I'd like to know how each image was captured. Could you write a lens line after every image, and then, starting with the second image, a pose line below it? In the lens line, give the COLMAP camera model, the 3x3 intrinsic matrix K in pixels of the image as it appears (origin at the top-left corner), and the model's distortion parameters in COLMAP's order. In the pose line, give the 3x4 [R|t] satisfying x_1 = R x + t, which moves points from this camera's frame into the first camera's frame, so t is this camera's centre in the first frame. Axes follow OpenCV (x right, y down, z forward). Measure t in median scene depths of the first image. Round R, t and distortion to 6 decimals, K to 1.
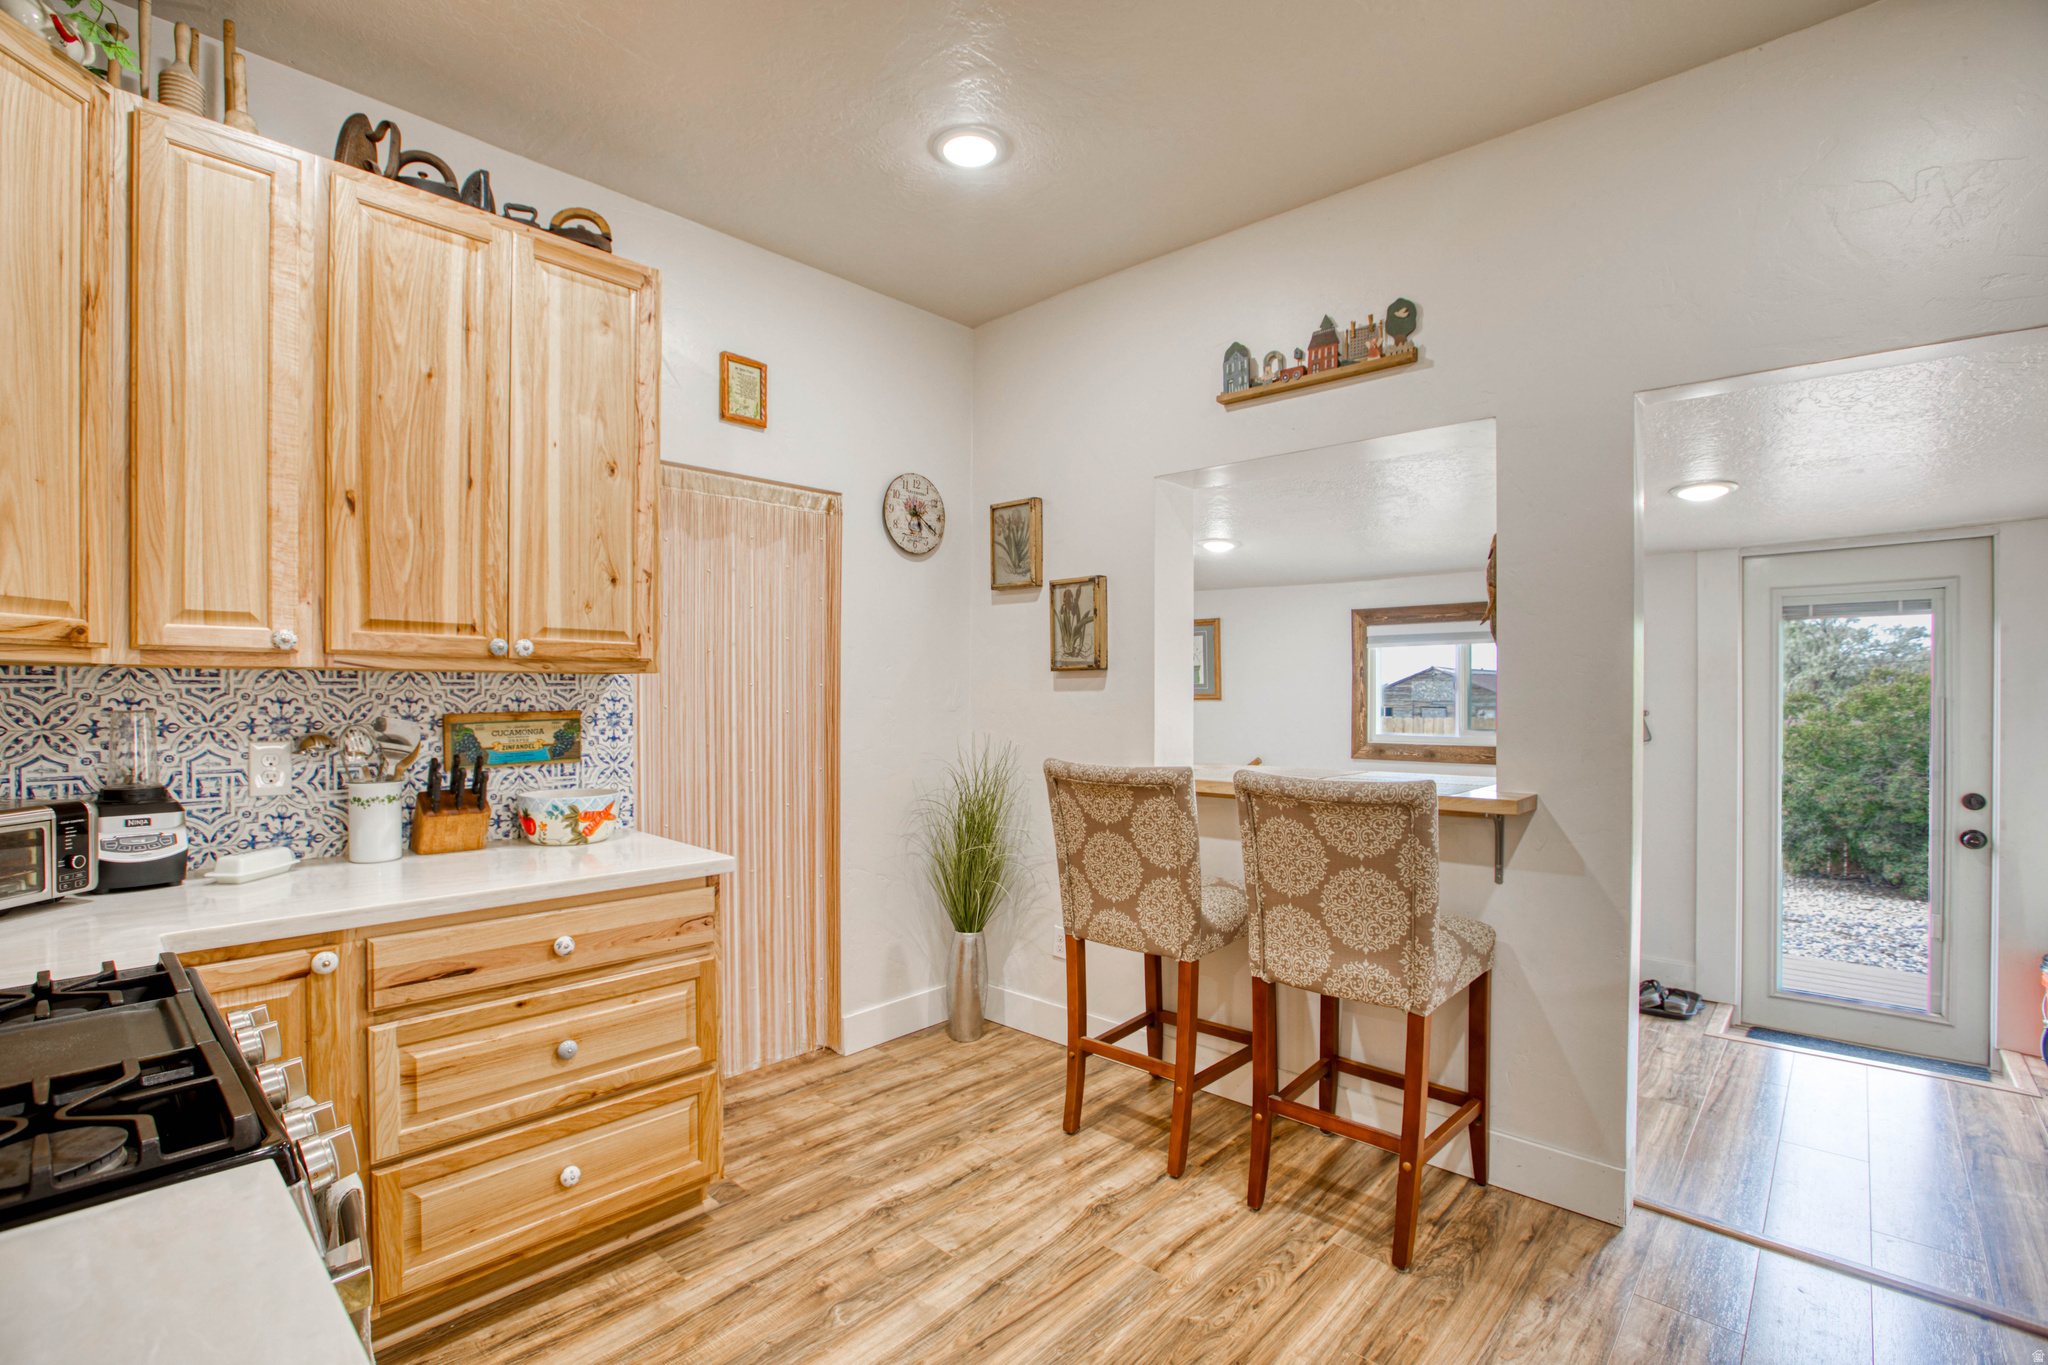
lens RADIAL K [[951.2, 0, 1042.9], [0, 951.2, 698.2], [0, 0, 1]] dist [-0.053025, 0.017144]
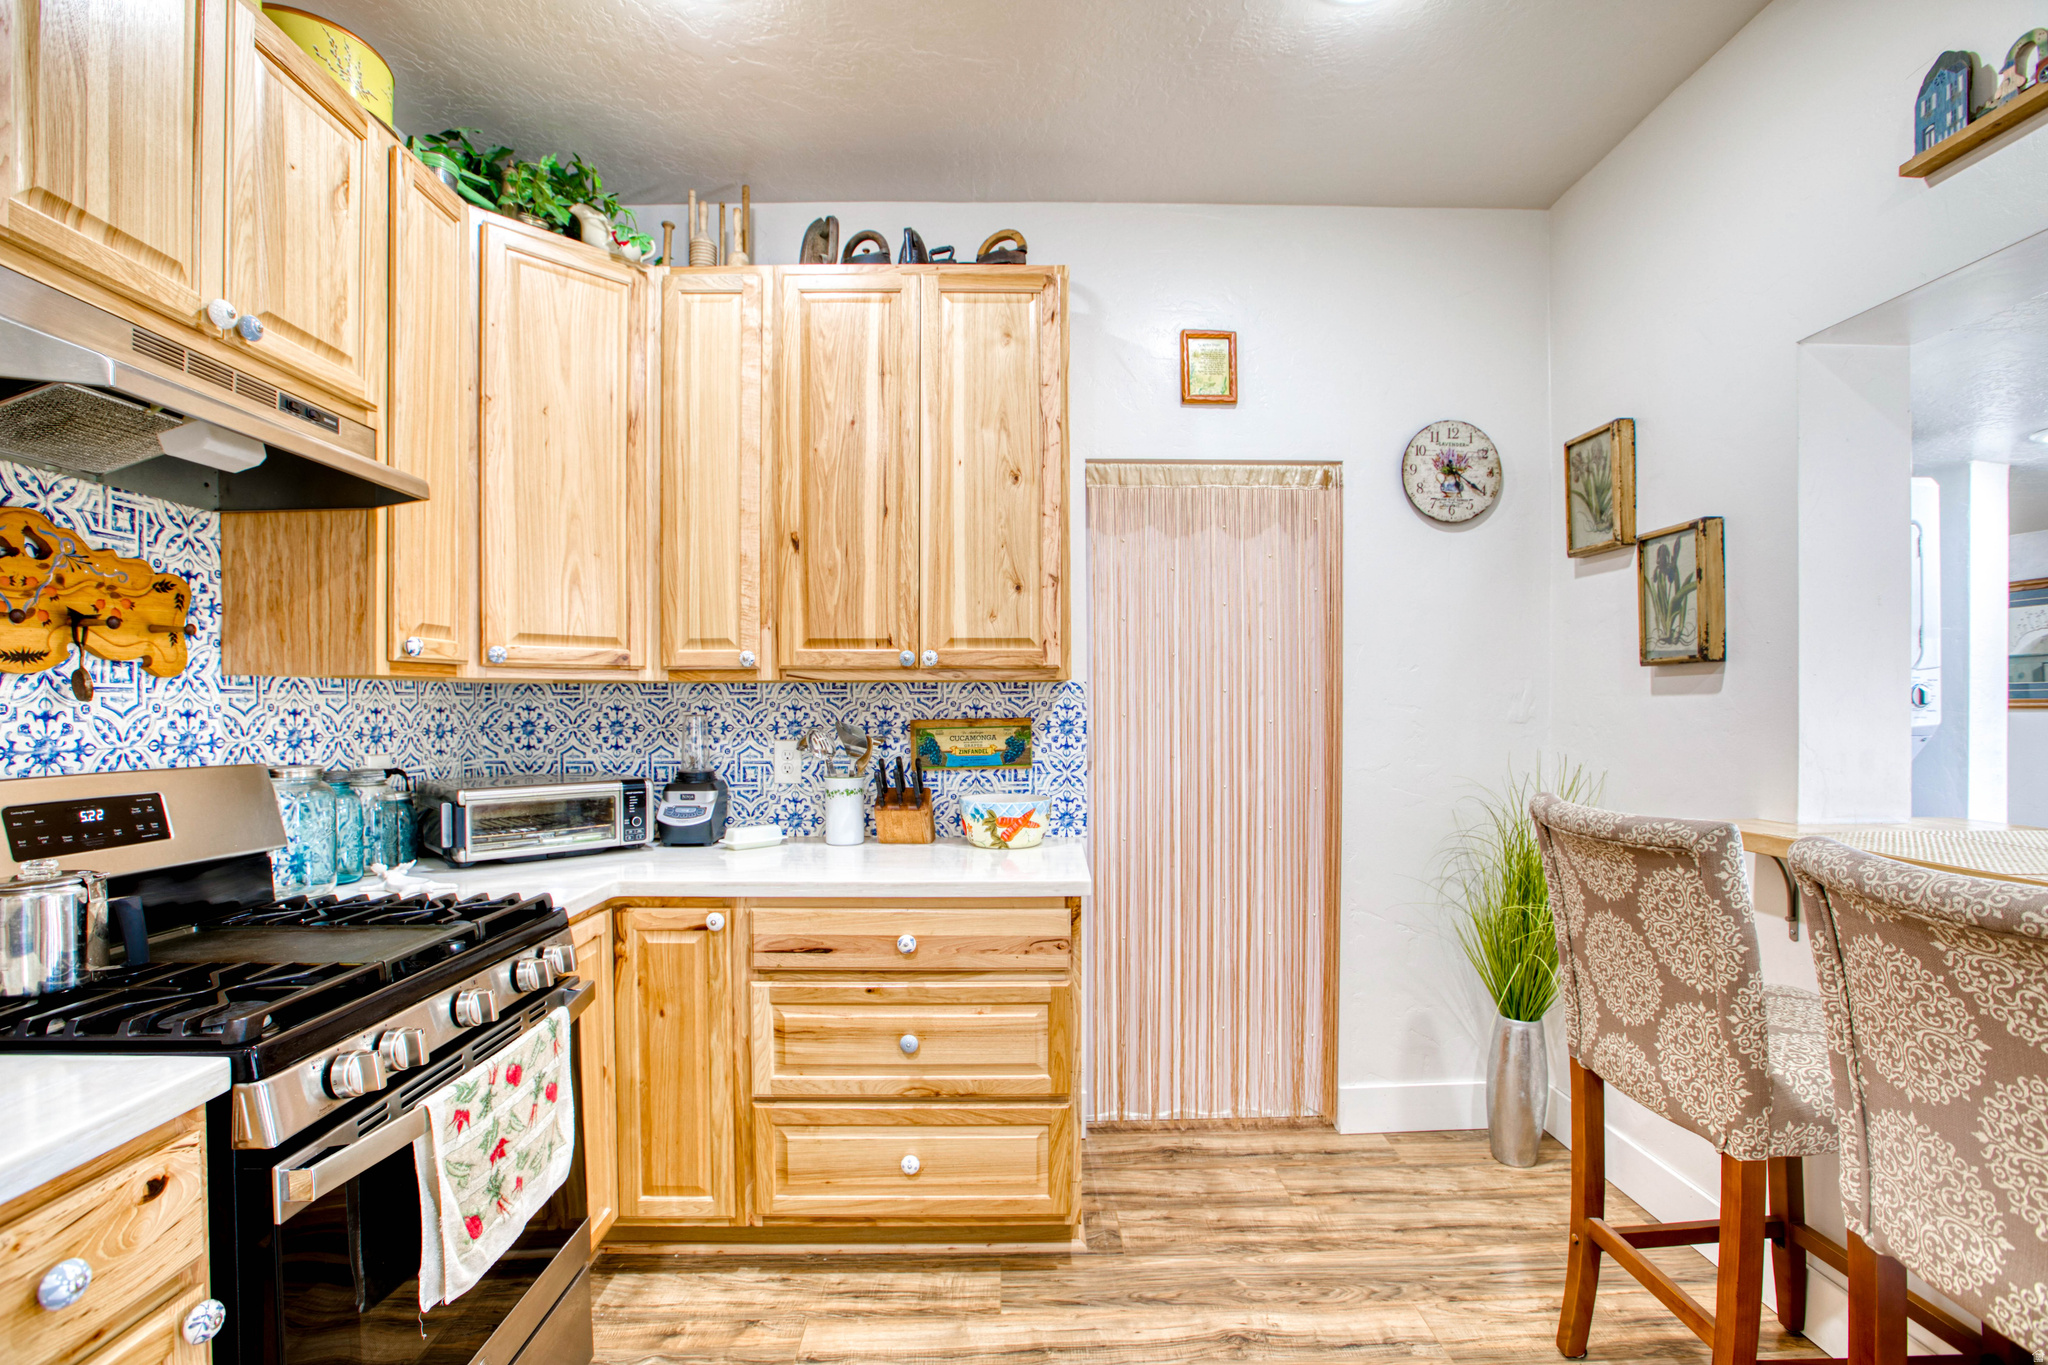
lens RADIAL K [[951.2, 0, 1046.2], [0, 951.2, 708.5], [0, 0, 1]] dist [-0.053025, 0.017144]
pose [[0.679690, 0.000511, -0.733499, 0.303576], [-0.000510, 1.000000, 0.000223, 0.002815], [0.733499, 0.000223, 0.679690, 0.330690]]
